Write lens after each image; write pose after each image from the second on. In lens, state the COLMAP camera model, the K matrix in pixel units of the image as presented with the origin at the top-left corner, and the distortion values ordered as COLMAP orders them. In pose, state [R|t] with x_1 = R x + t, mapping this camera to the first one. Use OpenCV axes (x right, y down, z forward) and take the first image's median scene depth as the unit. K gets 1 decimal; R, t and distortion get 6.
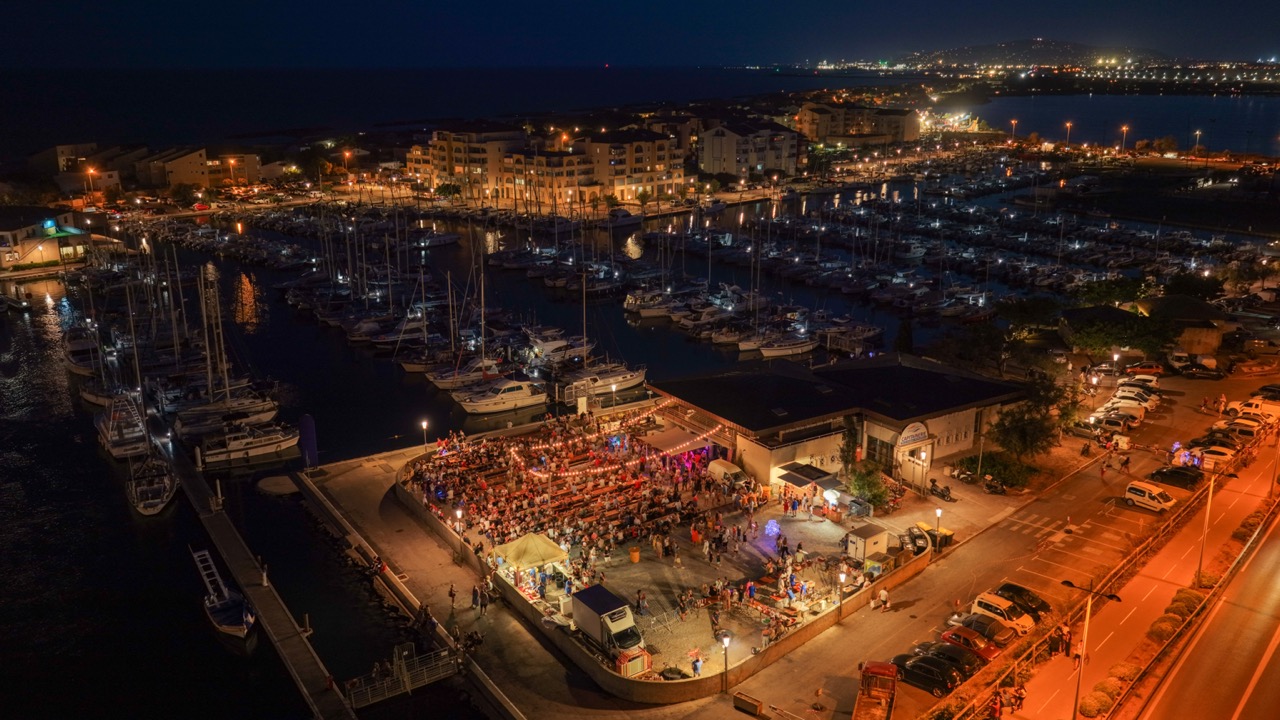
lens RADIAL K [[1052.3, 0, 646.7], [0, 1052.3, 358.5], [0, 0, 1]] dist [-0.014825, 0.043277]
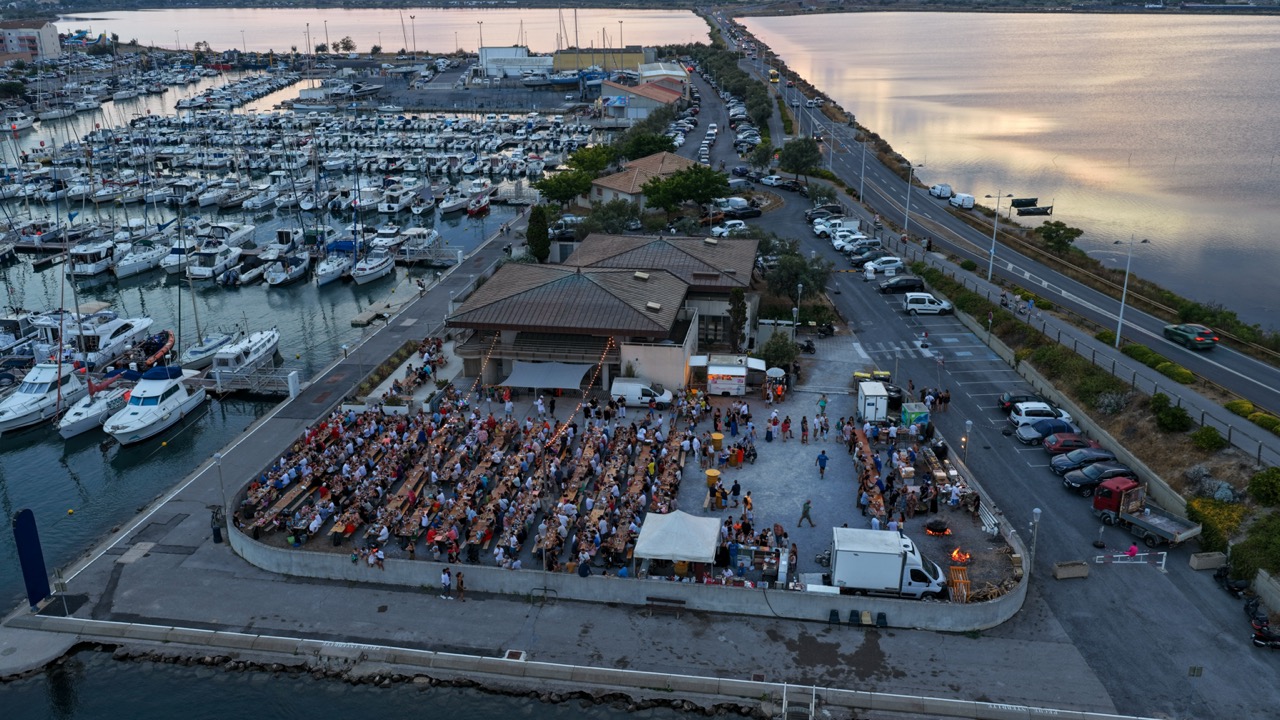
lens RADIAL K [[1052.3, 0, 646.7], [0, 1052.3, 358.5], [0, 0, 1]] dist [-0.014825, 0.043277]
pose [[0.672026, -0.251006, 0.696690, -0.216374], [0.201001, 0.967311, 0.154621, -0.018481], [-0.712727, 0.036126, 0.700511, 0.178734]]
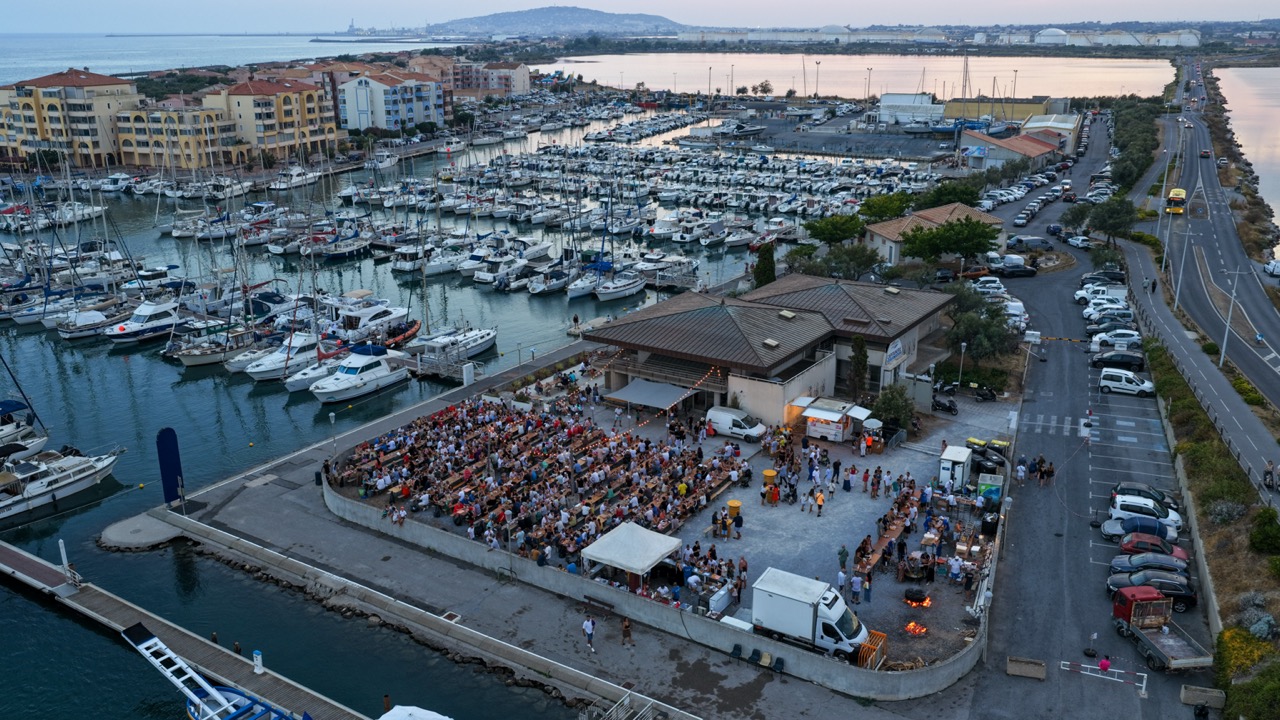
lens RADIAL K [[1052.3, 0, 646.7], [0, 1052.3, 358.5], [0, 0, 1]] dist [-0.014825, 0.043277]
pose [[0.915435, -0.120811, 0.383905, -0.137529], [0.109007, 0.992656, 0.052447, 0.002675], [-0.387422, -0.006163, 0.921882, 0.101809]]
